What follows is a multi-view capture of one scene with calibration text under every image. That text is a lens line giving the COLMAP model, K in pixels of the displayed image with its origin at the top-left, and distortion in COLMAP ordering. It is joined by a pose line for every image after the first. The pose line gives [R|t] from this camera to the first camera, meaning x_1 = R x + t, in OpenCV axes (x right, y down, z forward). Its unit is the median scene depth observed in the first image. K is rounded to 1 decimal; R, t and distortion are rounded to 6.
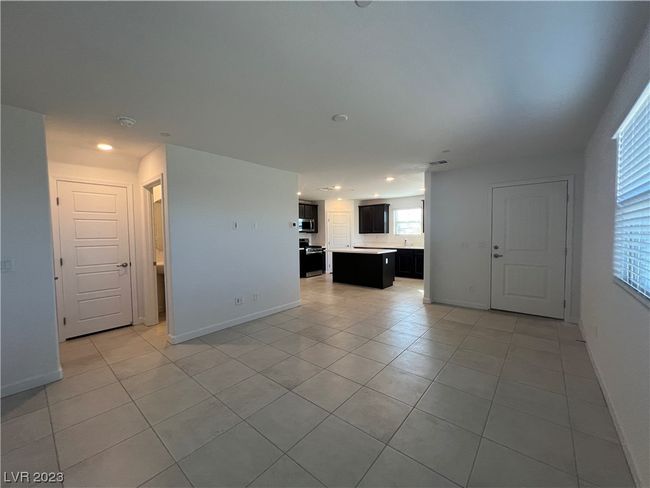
lens RADIAL K [[261.2, 0, 326.1], [0, 261.2, 244.3], [0, 0, 1]] dist [-0.003684, 0.000201]
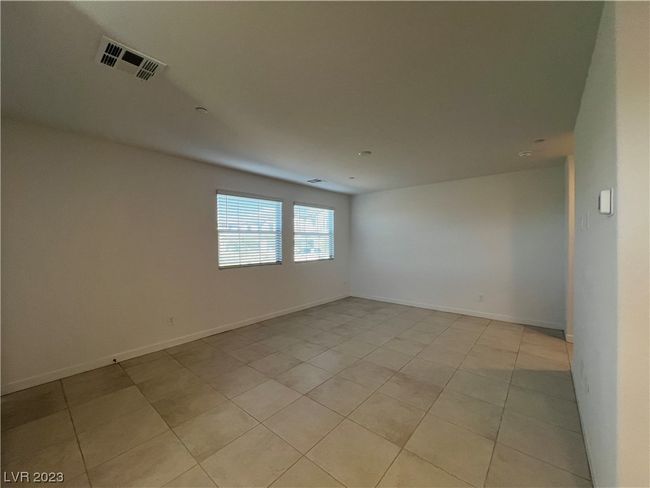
lens RADIAL K [[261.2, 0, 323.7], [0, 261.2, 243.5], [0, 0, 1]] dist [-0.003684, 0.000201]
pose [[-0.999747, 0.022408, -0.001939, 0.153592], [0.022270, 0.998292, 0.054005, -0.062738], [0.003146, 0.053948, -0.998539, 1.349762]]
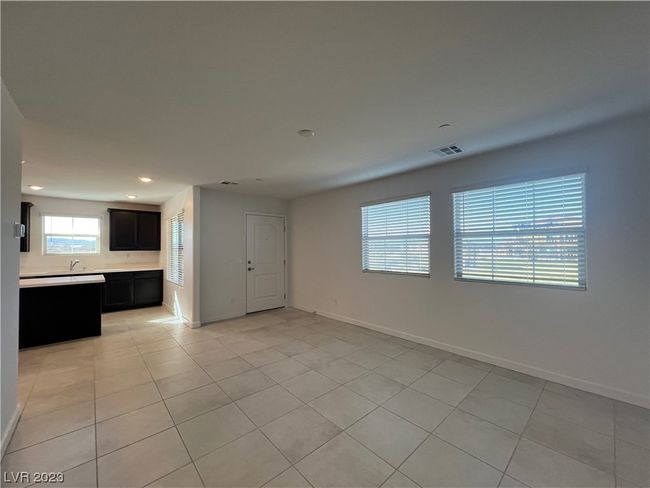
lens RADIAL K [[261.2, 0, 324.3], [0, 261.2, 244.4], [0, 0, 1]] dist [-0.003684, 0.000201]
pose [[0.120842, 0.027166, 0.992300, -0.532271], [0.047169, 0.998339, -0.033076, -0.014920], [-0.991550, 0.050803, 0.119360, 0.485370]]
